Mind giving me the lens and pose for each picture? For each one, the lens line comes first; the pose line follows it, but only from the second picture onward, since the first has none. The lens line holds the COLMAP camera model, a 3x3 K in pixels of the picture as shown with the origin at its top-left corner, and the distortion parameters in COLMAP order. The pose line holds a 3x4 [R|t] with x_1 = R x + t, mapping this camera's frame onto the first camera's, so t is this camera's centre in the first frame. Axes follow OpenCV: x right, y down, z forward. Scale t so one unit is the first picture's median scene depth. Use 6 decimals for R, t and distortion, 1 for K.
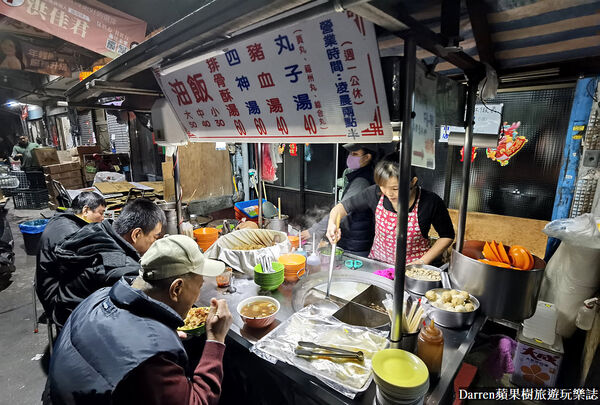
lens RADIAL K [[311.9, 0, 301.3], [0, 311.9, 203.9], [0, 0, 1]] dist [-0.023445, 0.007145]
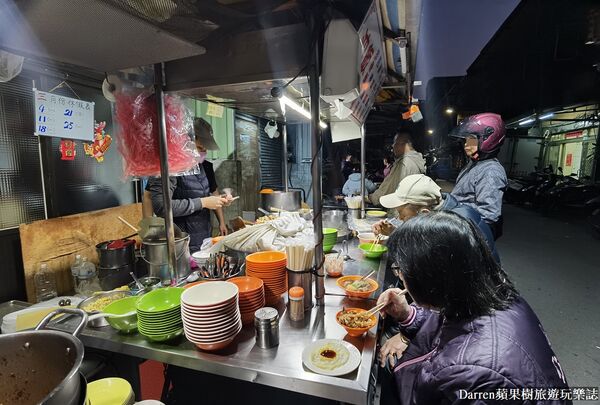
lens RADIAL K [[311.9, 0, 299.5], [0, 311.9, 202.8], [0, 0, 1]] dist [-0.023445, 0.007145]
pose [[-0.410250, -0.113773, 0.904848, -1.095874], [0.192590, 0.959003, 0.207901, -0.142628], [-0.891405, 0.259557, -0.371520, 1.509255]]
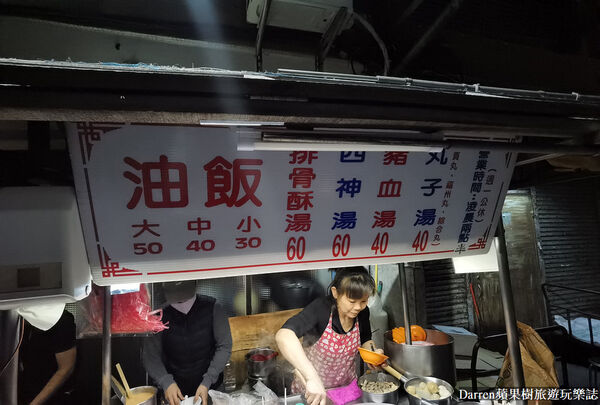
lens RADIAL K [[313.3, 0, 300.6], [0, 313.3, 203.3], [0, 0, 1]] dist [-0.037968, 0.014596]
pose [[0.541044, 0.059884, 0.838859, -0.629426], [0.216109, 0.954067, -0.207493, -0.172157], [-0.812753, 0.293548, 0.503251, 0.555282]]
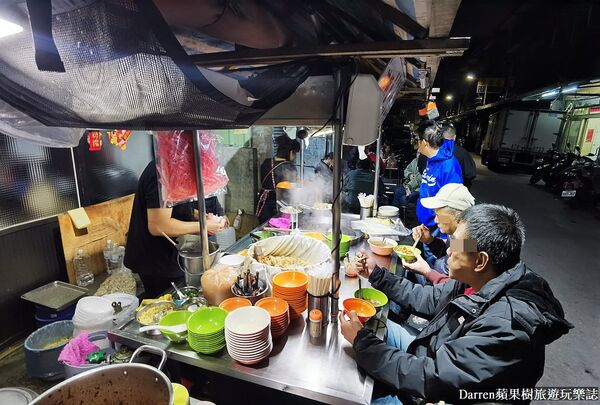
lens RADIAL K [[311.9, 0, 300.5], [0, 311.9, 205.9], [0, 0, 1]] dist [-0.023445, 0.007145]
pose [[-0.382830, -0.237796, 0.892689, -1.138659], [0.173624, 0.930564, 0.322344, -0.337095], [-0.907357, 0.278395, -0.314960, 1.526679]]
